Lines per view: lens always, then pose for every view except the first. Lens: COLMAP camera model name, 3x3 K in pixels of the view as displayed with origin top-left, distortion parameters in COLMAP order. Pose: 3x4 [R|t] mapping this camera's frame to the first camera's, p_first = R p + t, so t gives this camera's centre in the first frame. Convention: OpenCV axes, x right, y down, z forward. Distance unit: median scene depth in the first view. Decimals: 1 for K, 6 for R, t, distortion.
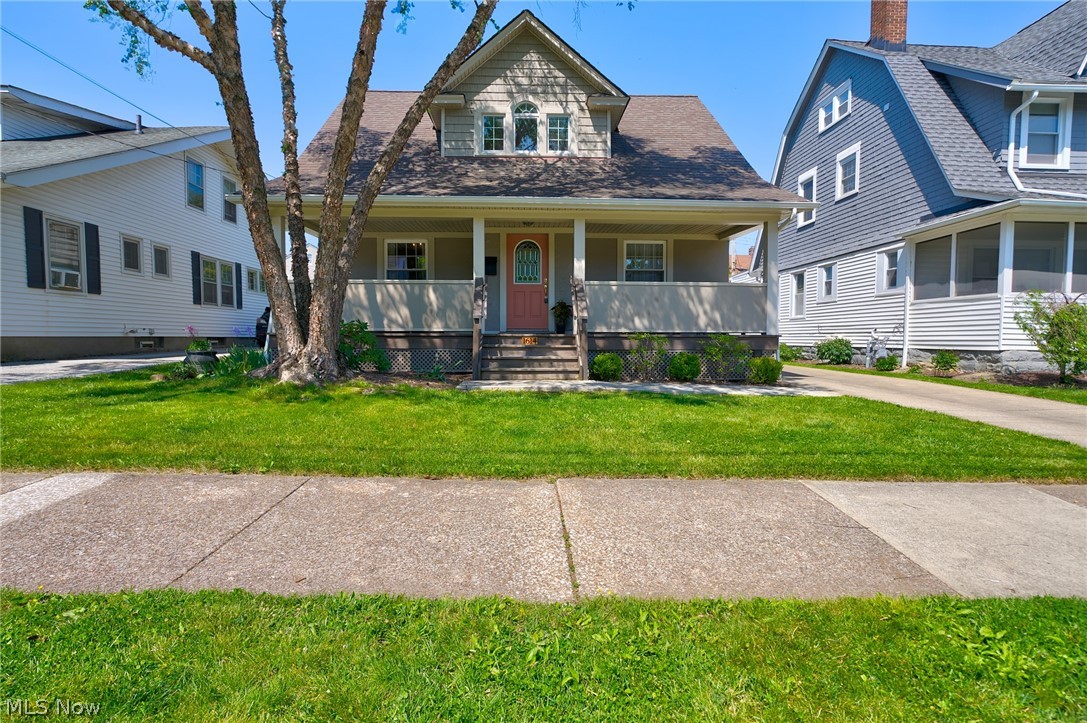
lens RADIAL K [[503.3, 0, 541.8], [0, 503.3, 364.7], [0, 0, 1]] dist [-0.035759, 0.018185]
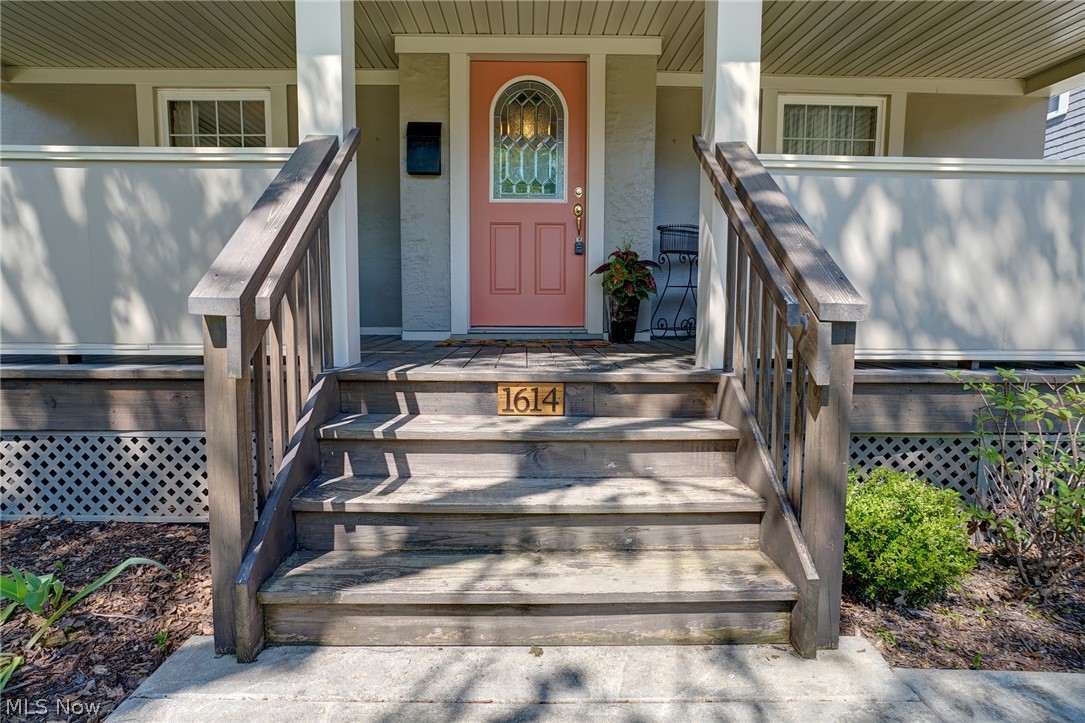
lens RADIAL K [[612.1, 0, 542.5], [0, 612.1, 361.5], [0, 0, 1]] dist [0.000529, 0.000022]
pose [[0.999908, 0.005315, -0.012472, -0.011565], [-0.005023, 0.999714, 0.023370, -0.054865], [0.012593, -0.023305, 0.999649, 0.541411]]
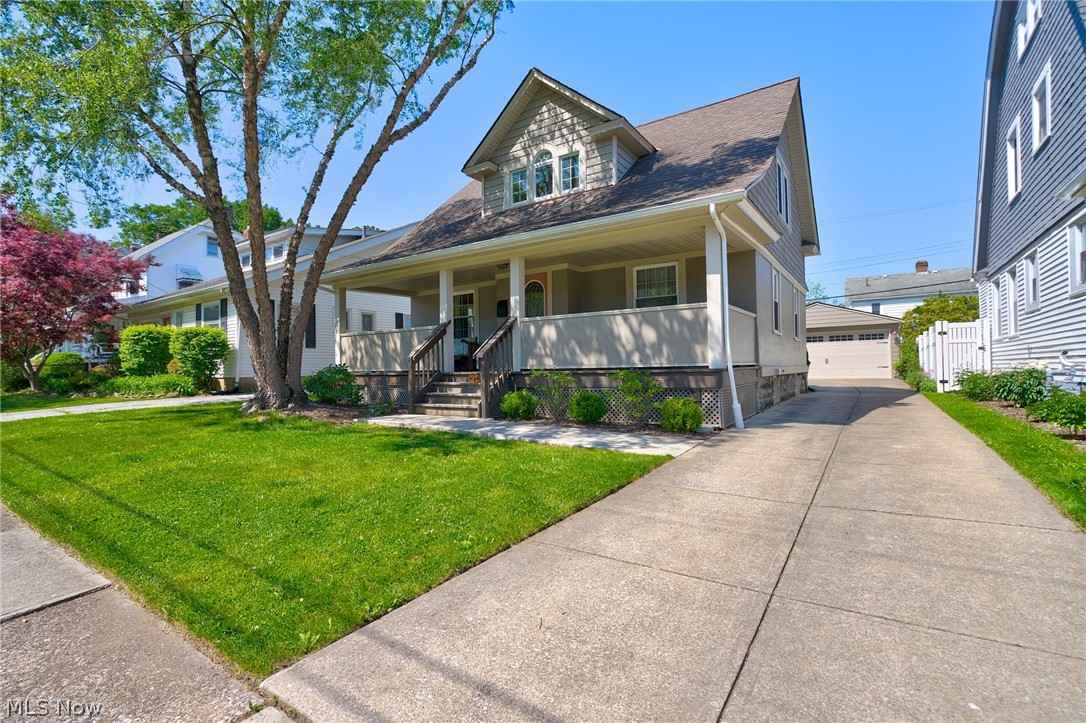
lens RADIAL K [[502.8, 0, 541.3], [0, 502.8, 364.7], [0, 0, 1]] dist [-0.035759, 0.018185]
pose [[0.817487, -0.021815, -0.575533, 0.570695], [-0.011784, 0.998440, -0.054582, -0.017153], [0.575826, 0.051402, 0.815955, 0.160535]]
